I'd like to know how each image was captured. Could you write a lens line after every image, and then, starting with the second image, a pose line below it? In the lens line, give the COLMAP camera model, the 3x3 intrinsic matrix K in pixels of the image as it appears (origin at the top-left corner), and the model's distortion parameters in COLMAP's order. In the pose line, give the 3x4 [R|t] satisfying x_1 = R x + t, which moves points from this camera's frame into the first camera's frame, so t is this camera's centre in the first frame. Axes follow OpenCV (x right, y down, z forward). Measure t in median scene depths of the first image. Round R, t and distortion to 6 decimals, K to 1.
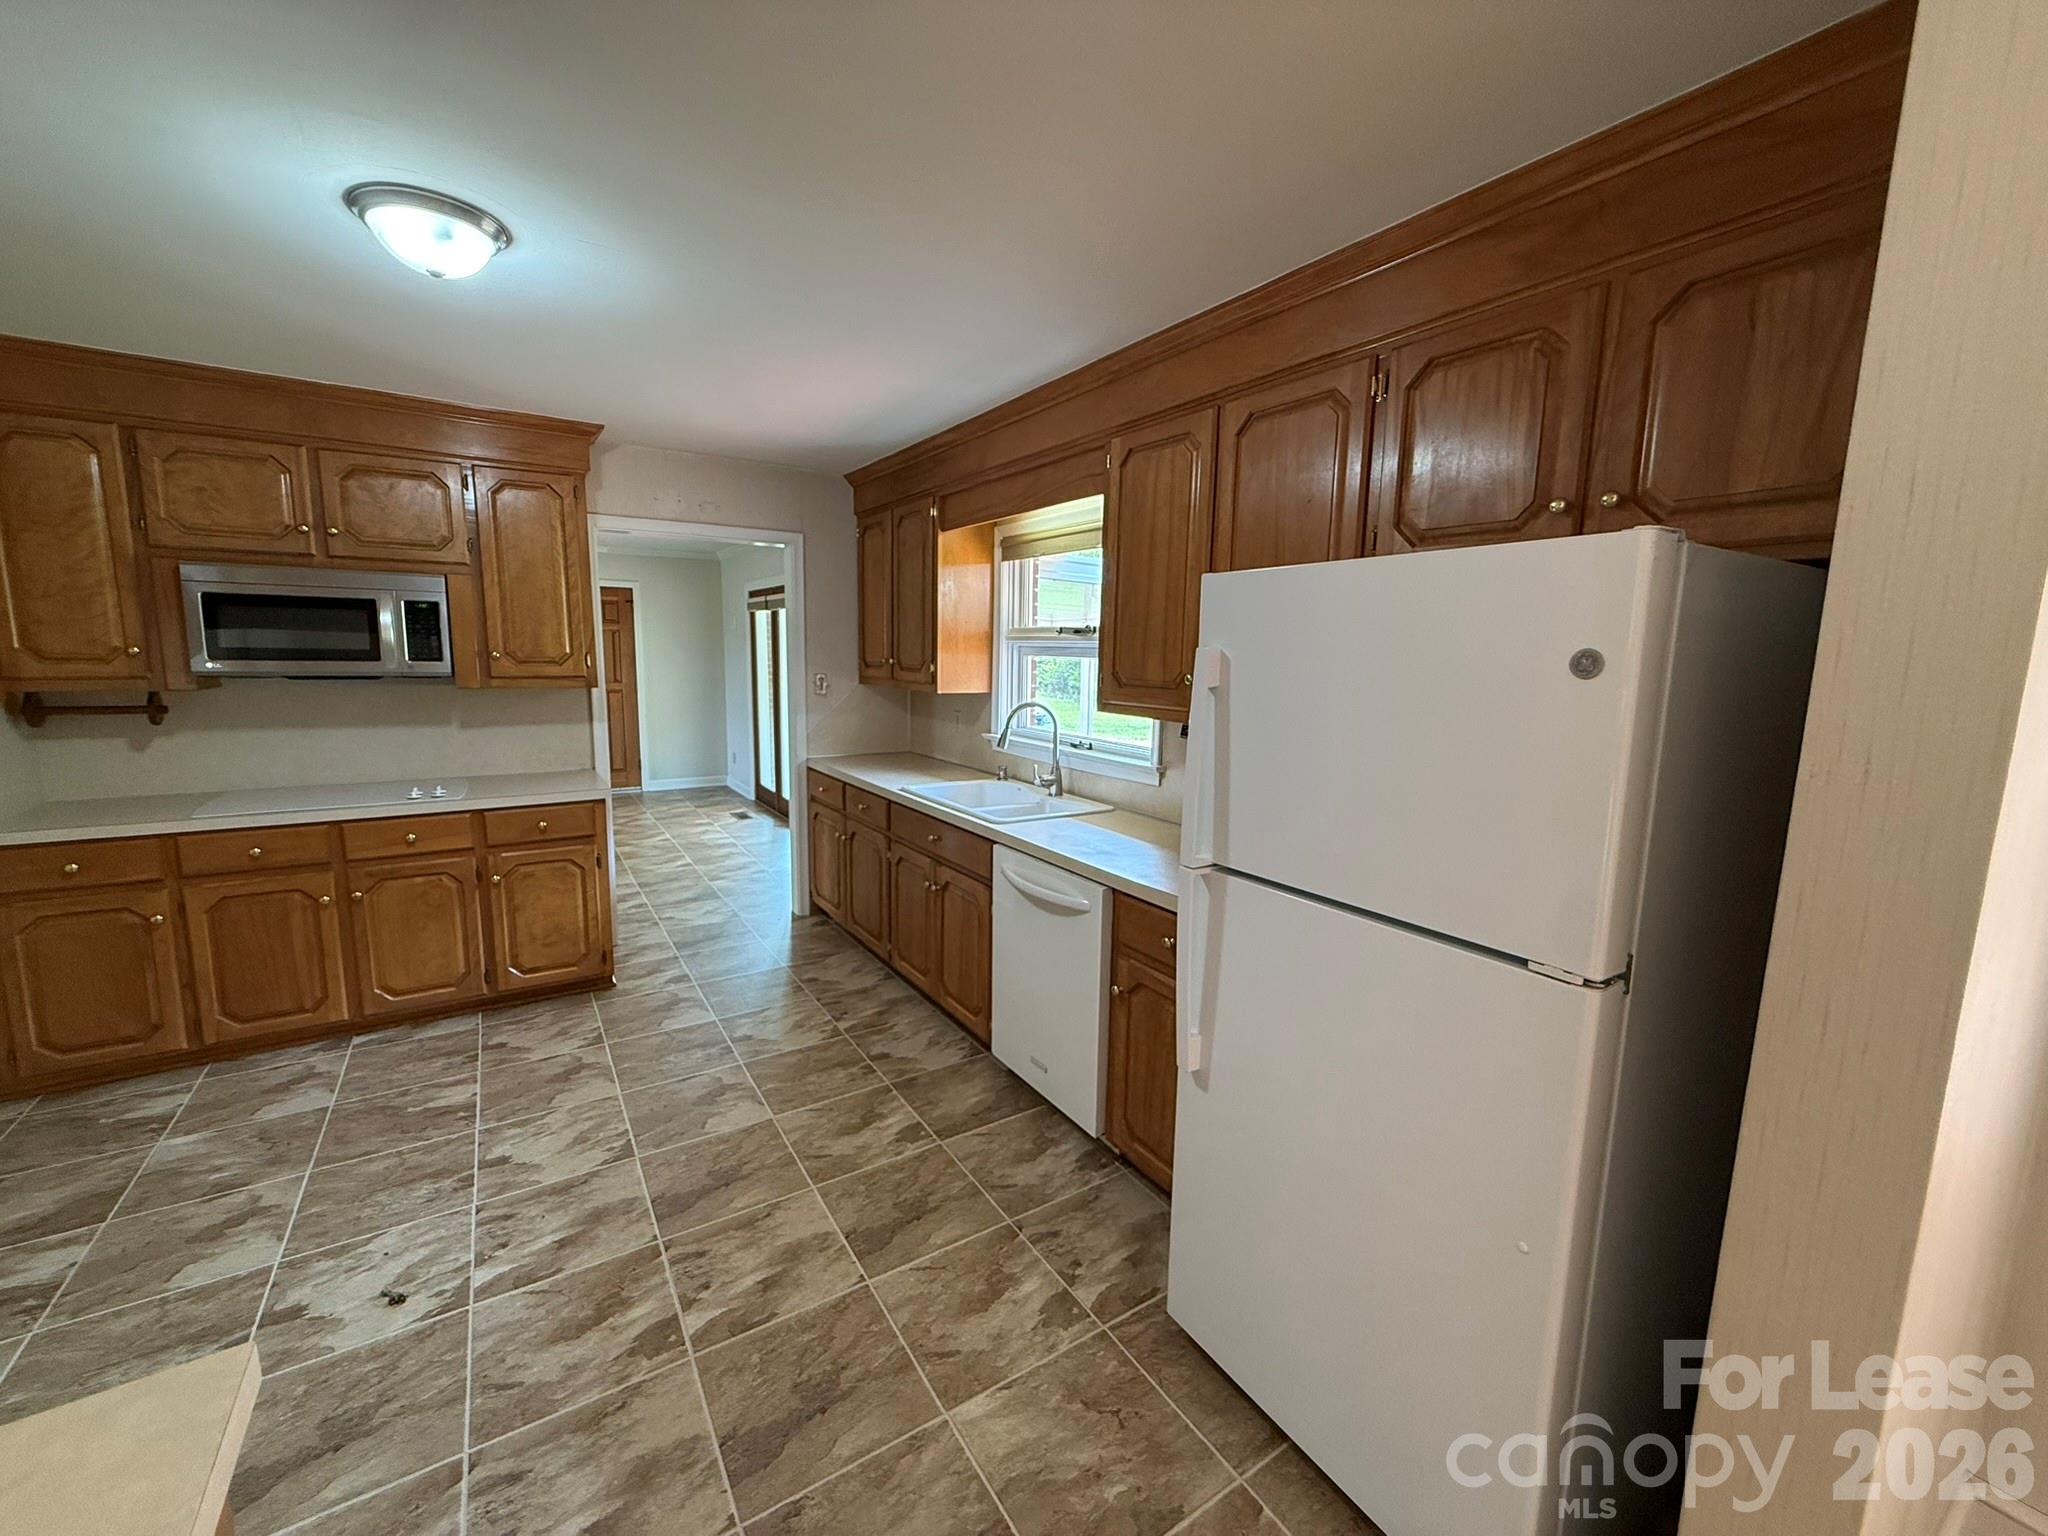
lens RADIAL K [[811.0, 0, 1015.2], [0, 811.0, 764.5], [0, 0, 1]] dist [-0.000346, -0.000193]
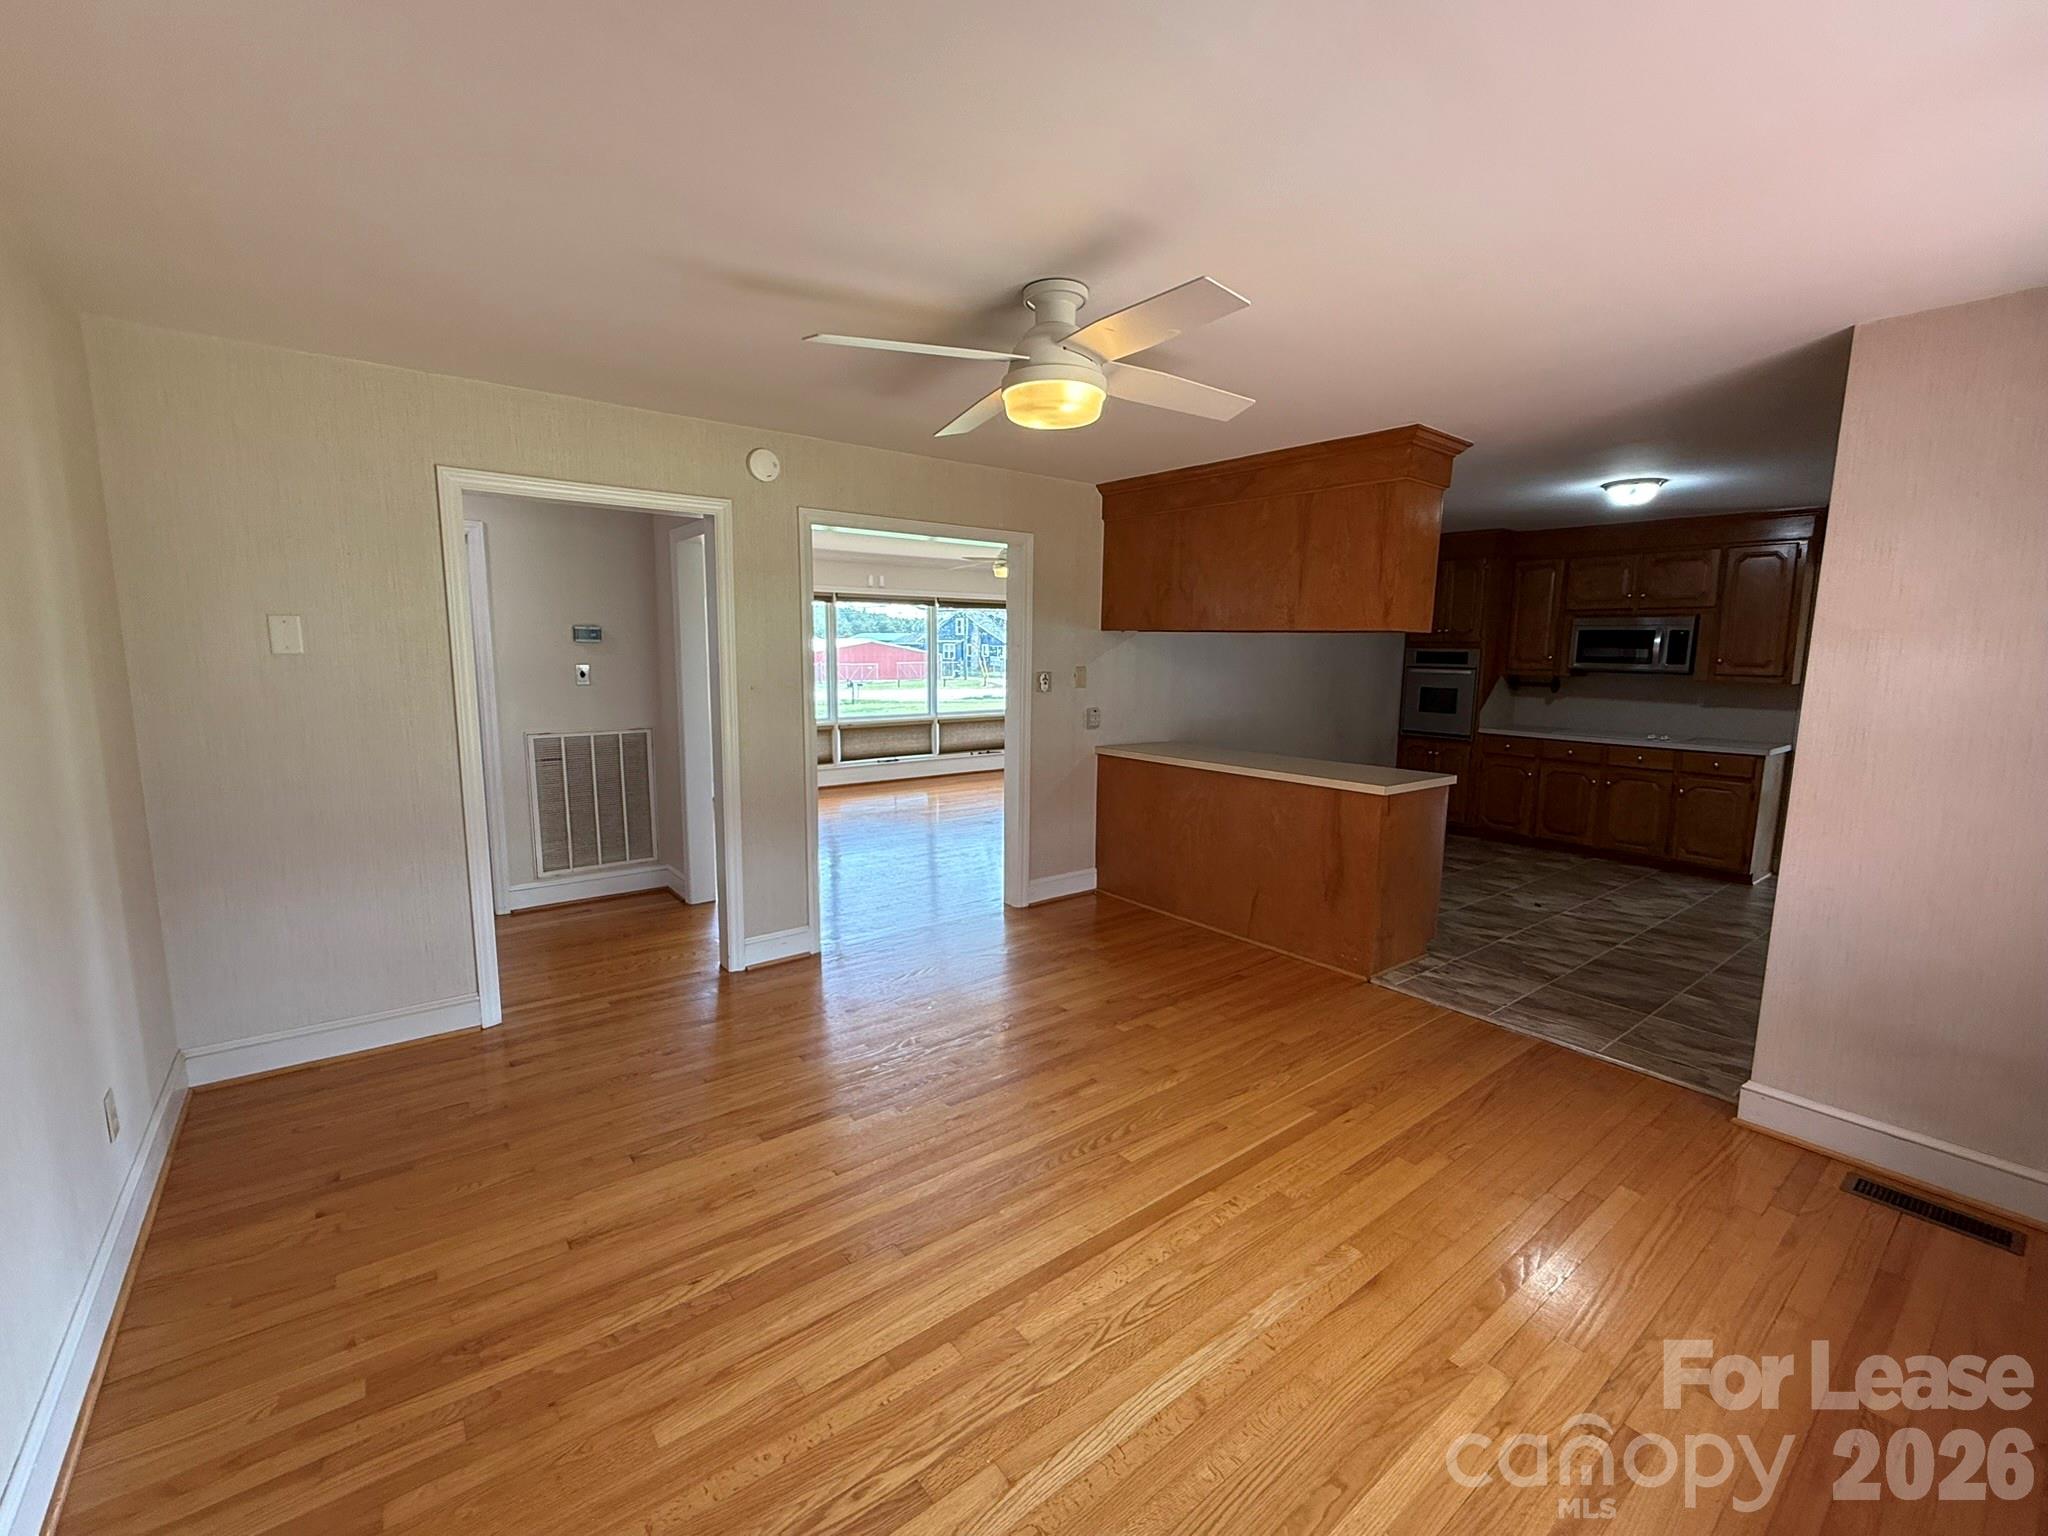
lens RADIAL K [[859.2, 0, 1024.6], [0, 859.2, 760.3], [0, 0, 1]] dist [0.002328, 0.000717]
pose [[0.092511, 0.115237, -0.989021, 1.057229], [-0.151018, 0.983413, 0.100458, 0.107995], [0.984193, 0.140066, 0.108379, -0.588258]]
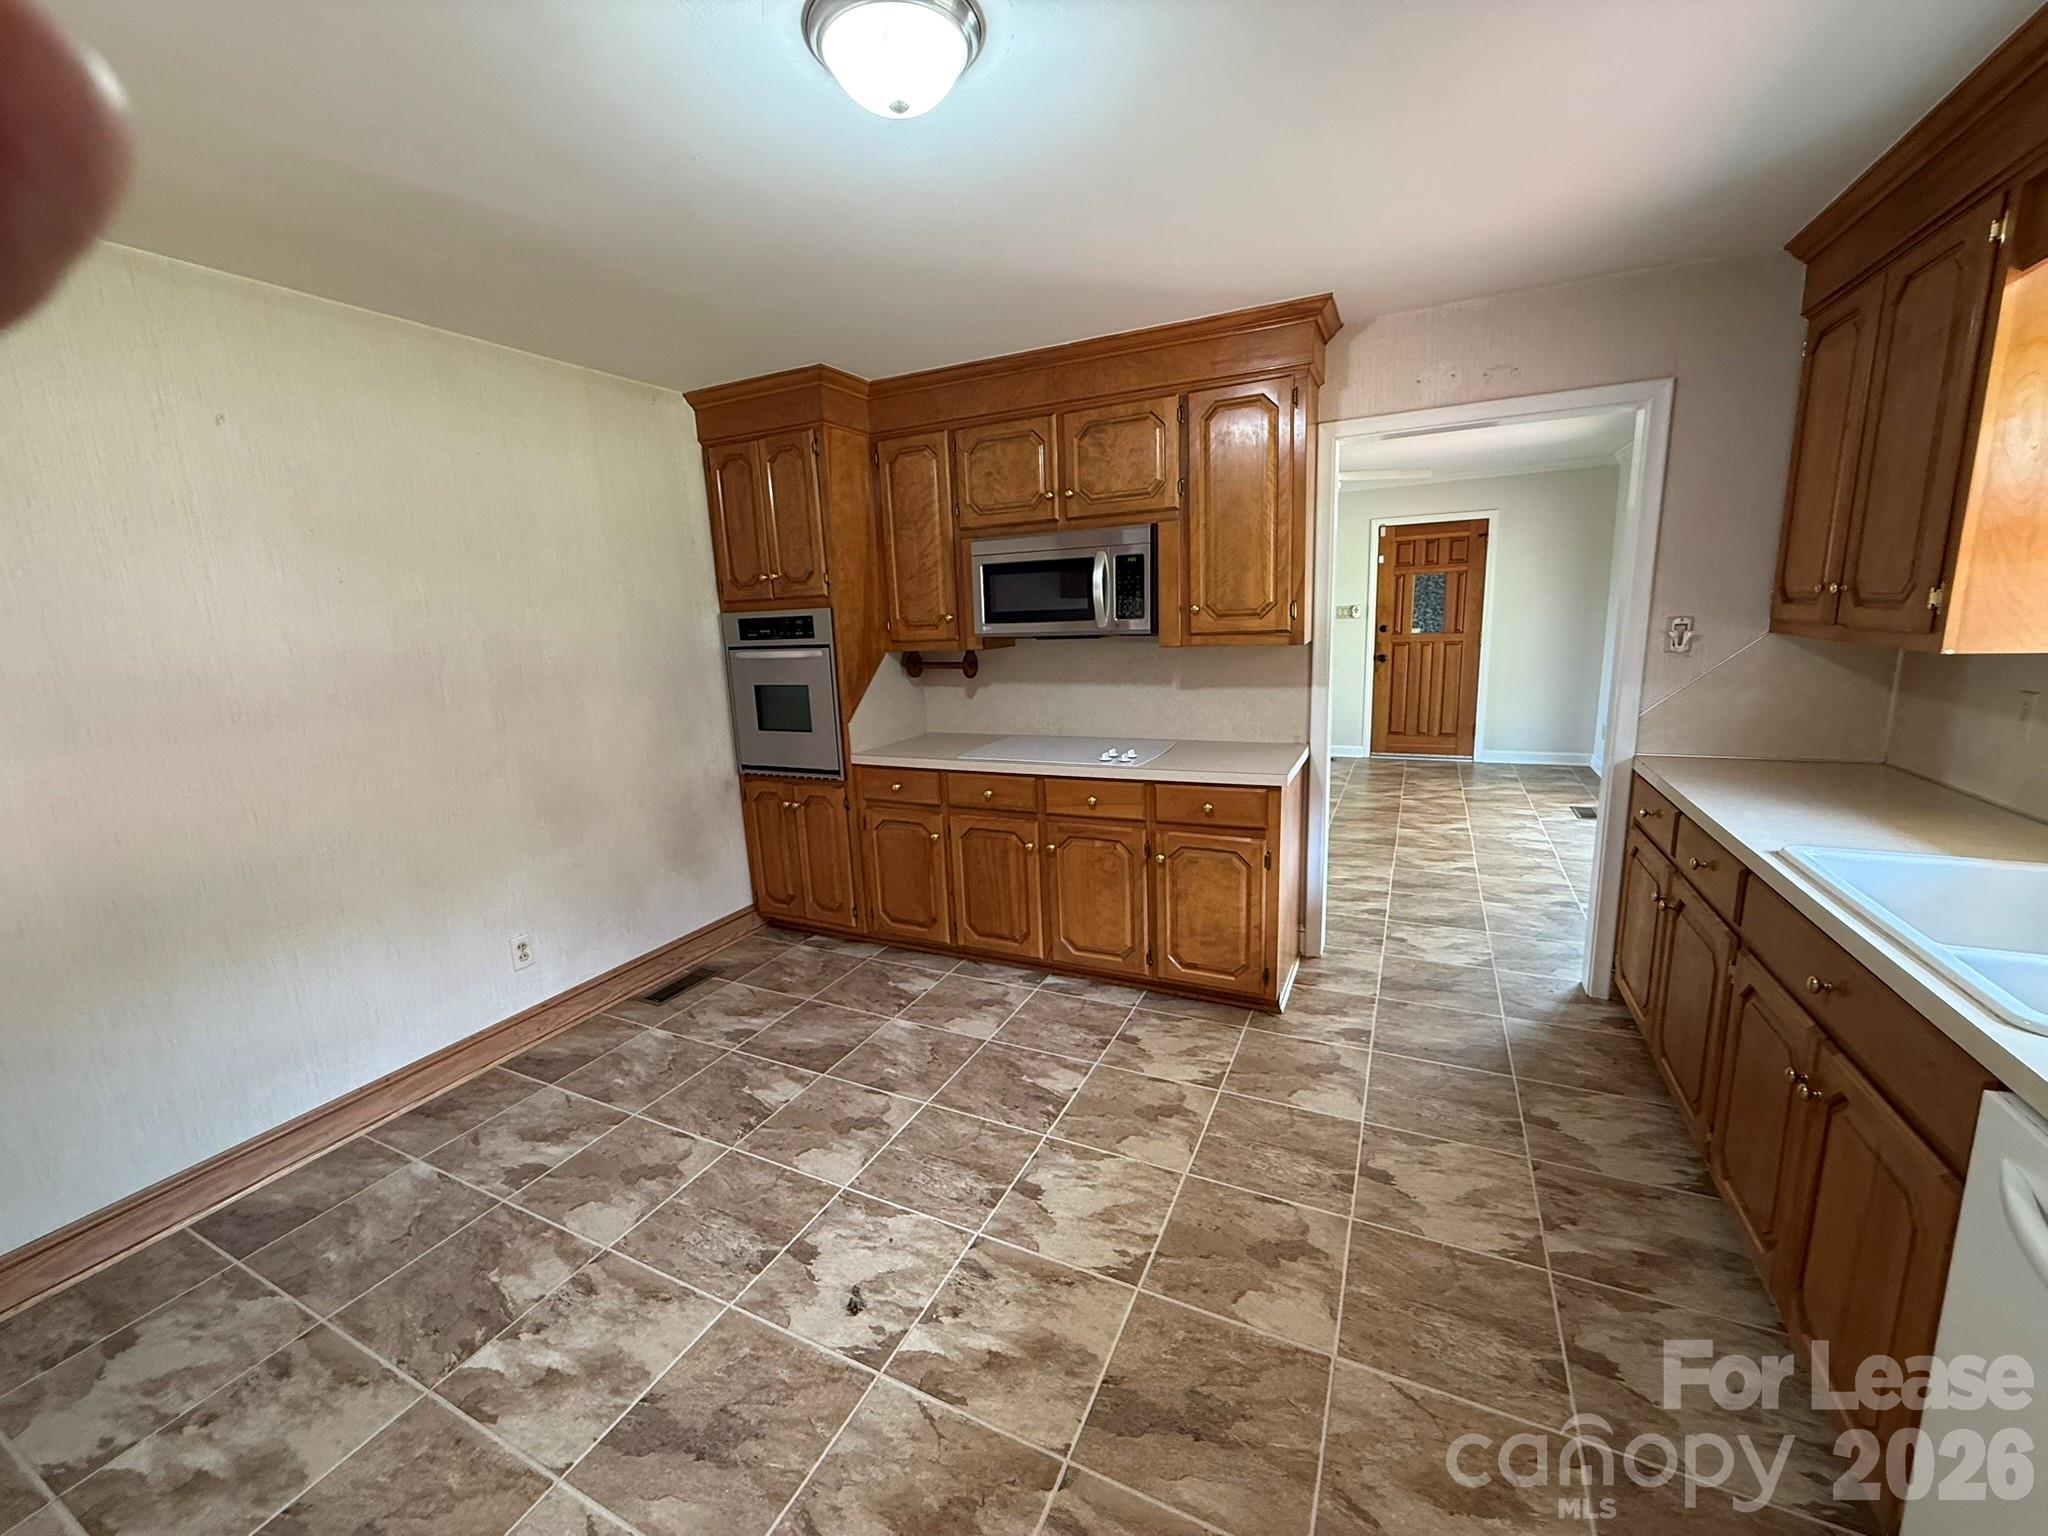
lens RADIAL K [[811.0, 0, 1015.2], [0, 811.0, 764.5], [0, 0, 1]] dist [-0.000346, -0.000193]
pose [[0.516490, 0.121773, -0.847590, 0.034751], [-0.069370, 0.992533, 0.100326, -0.044766], [0.853479, 0.006981, 0.521081, 0.402867]]
